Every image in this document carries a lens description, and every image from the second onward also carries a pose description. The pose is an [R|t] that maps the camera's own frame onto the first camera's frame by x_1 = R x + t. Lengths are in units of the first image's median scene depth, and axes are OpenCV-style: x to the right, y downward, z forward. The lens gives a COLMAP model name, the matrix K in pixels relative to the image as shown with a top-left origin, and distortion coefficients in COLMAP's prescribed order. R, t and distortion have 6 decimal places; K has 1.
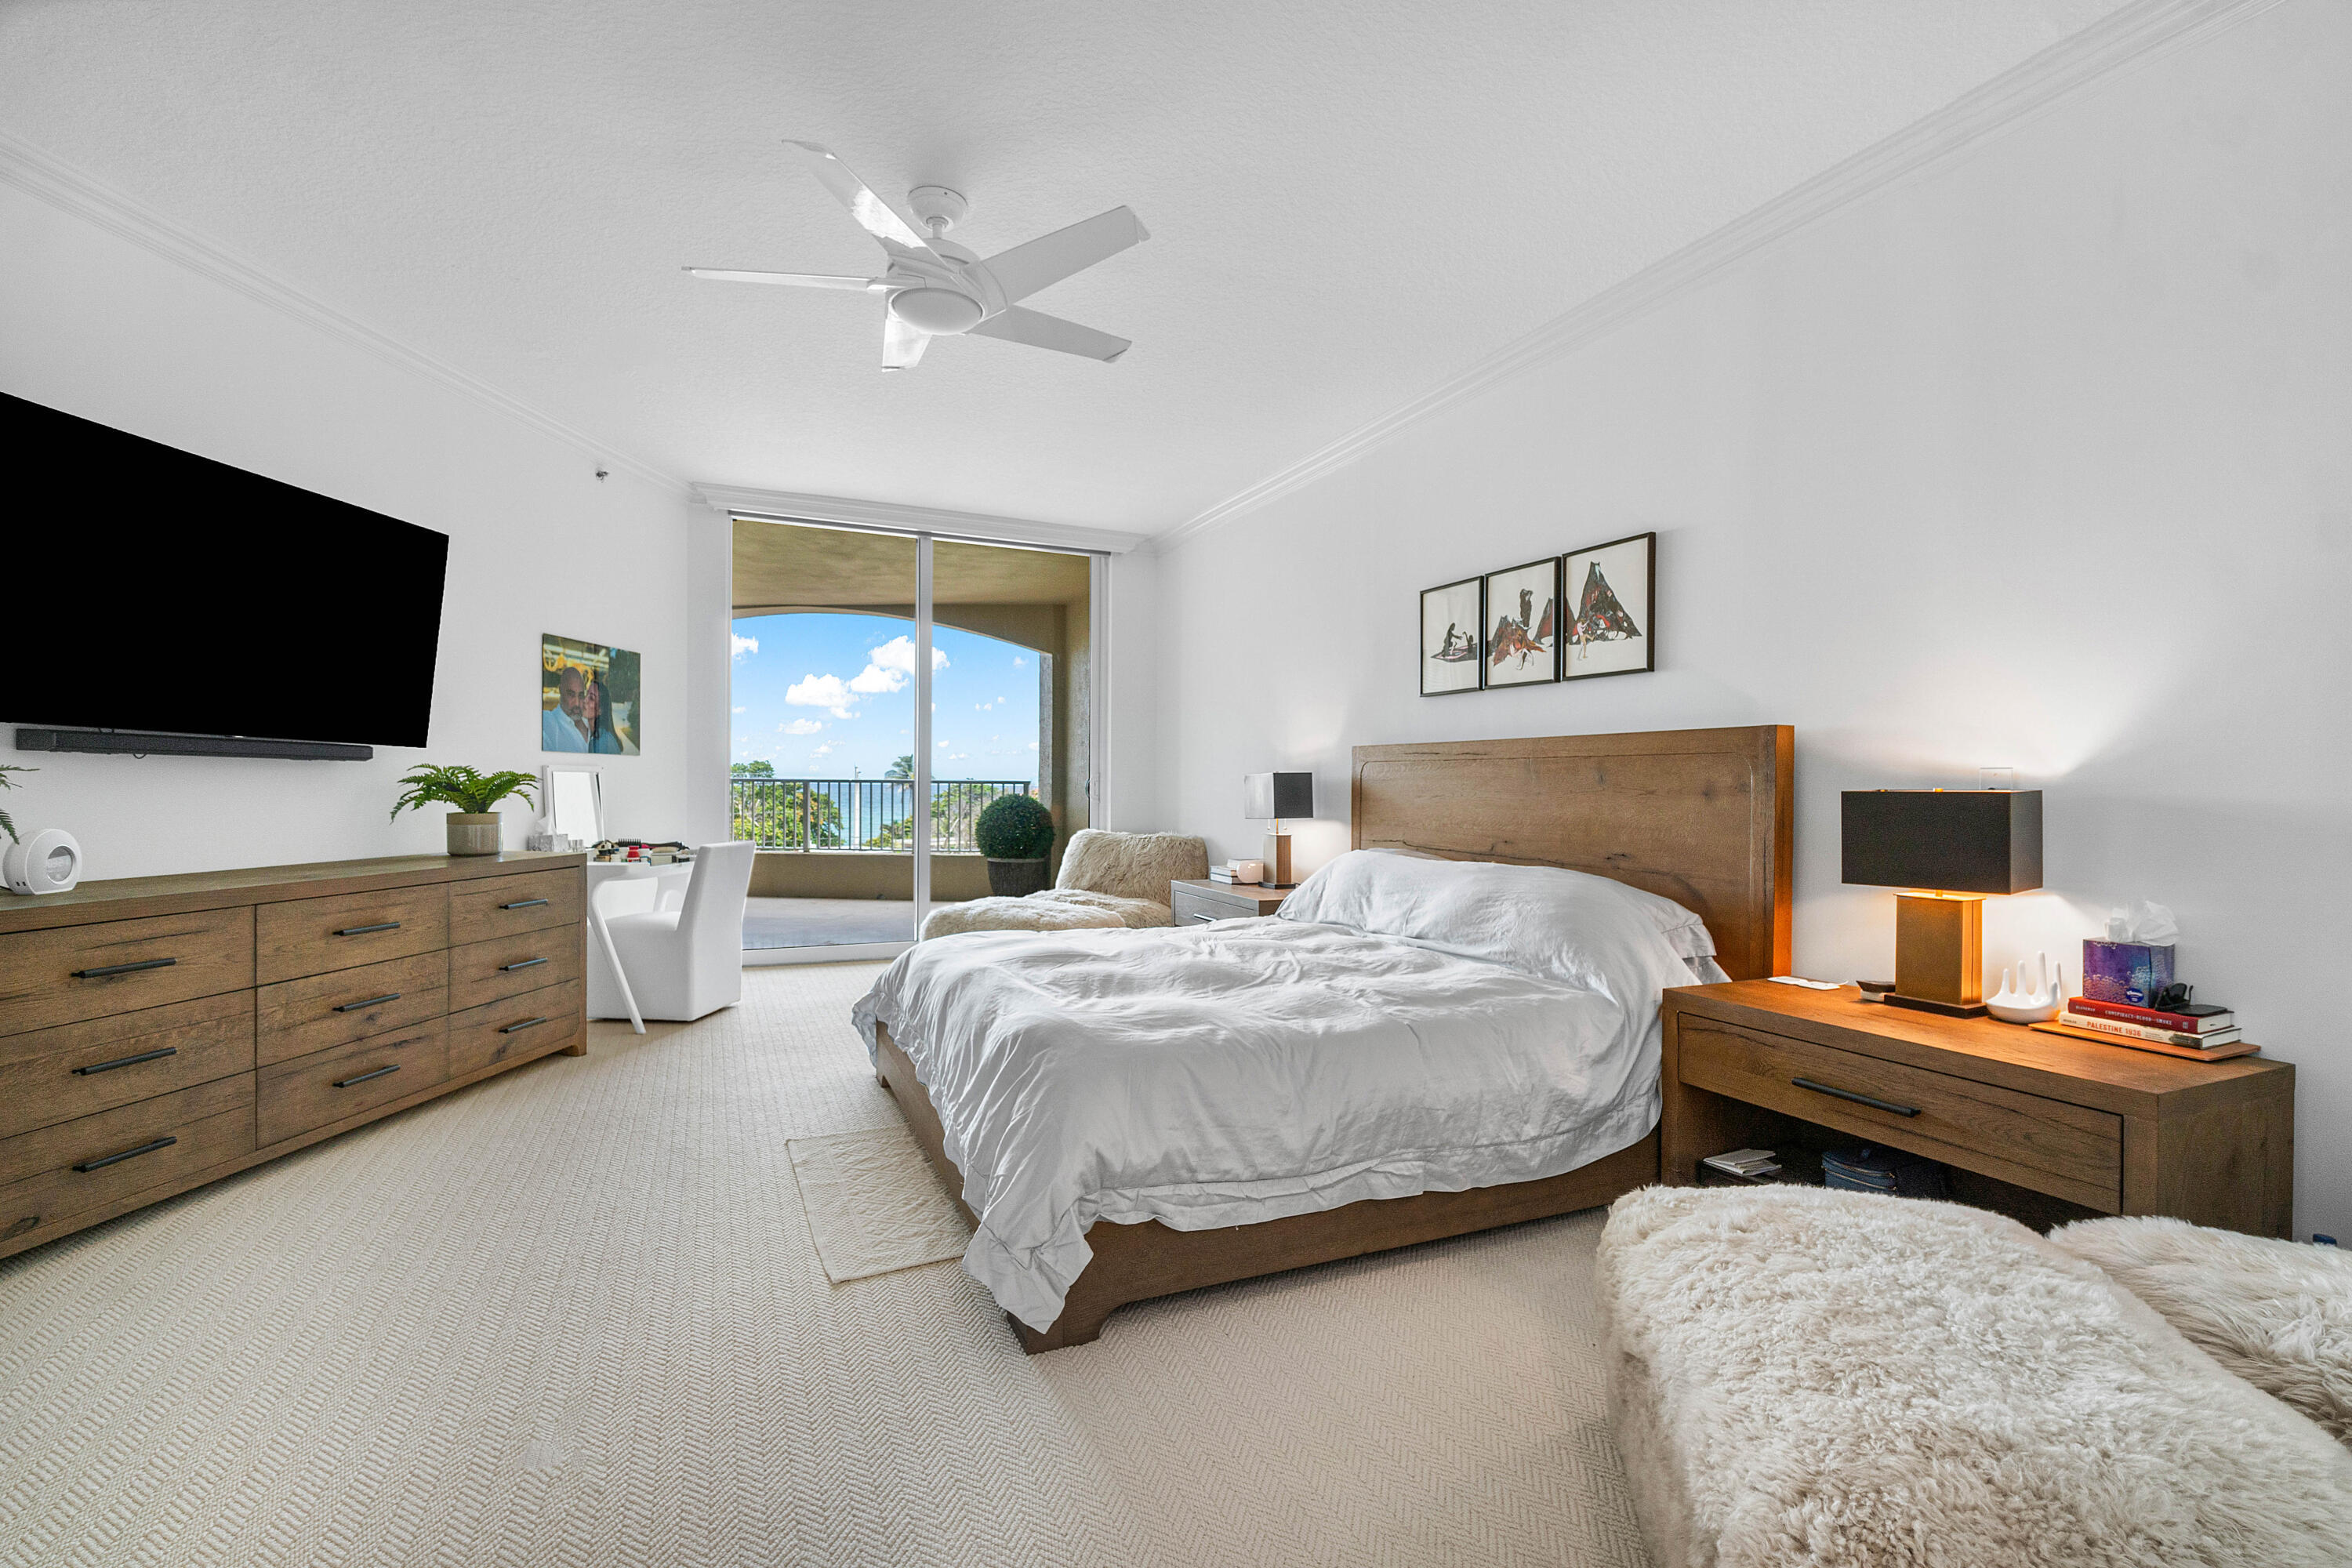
lens RADIAL K [[1067.7, 0, 1228.5], [0, 1067.7, 767.5], [0, 0, 1]] dist [-0.008000, 0.000780]
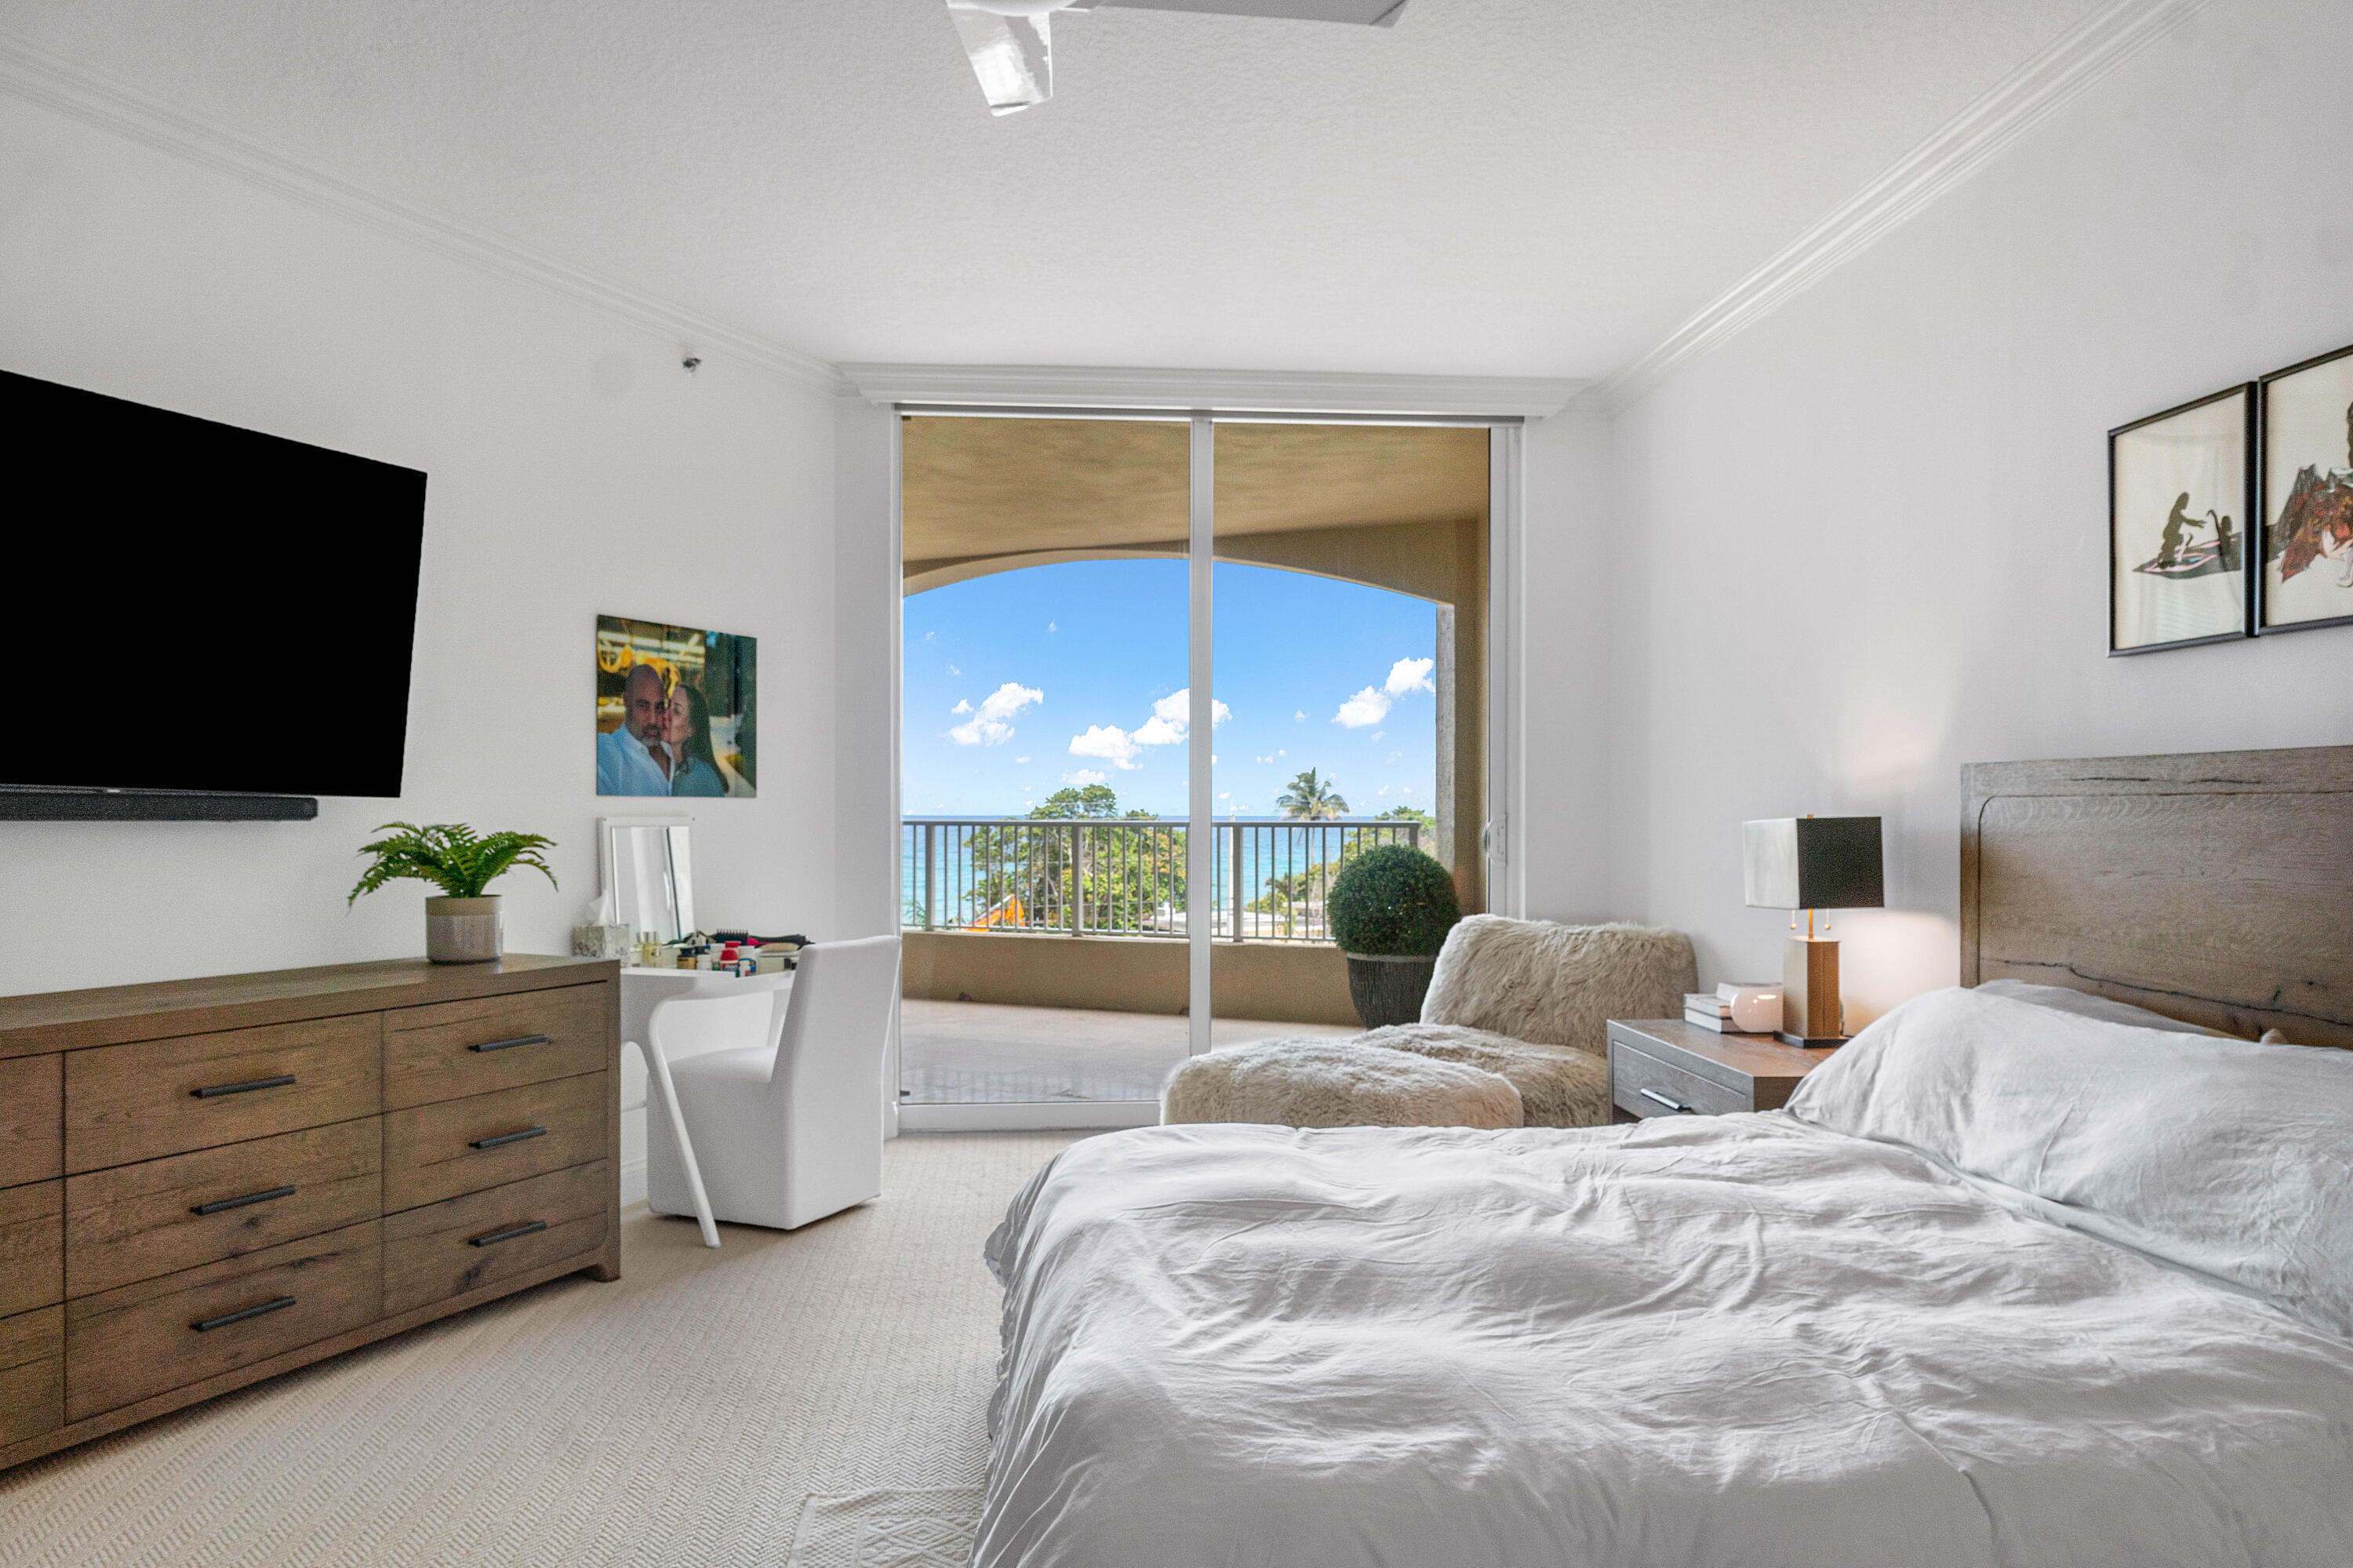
lens RADIAL K [[1724.8, 0, 1178.5], [0, 1724.8, 806.9], [0, 0, 1]] dist [-0.011601, 0.001747]
pose [[0.934477, -0.010756, -0.355862, 0.069213], [0.014391, 0.999868, 0.007570, -0.012828], [0.355733, -0.012195, 0.934508, 0.159757]]
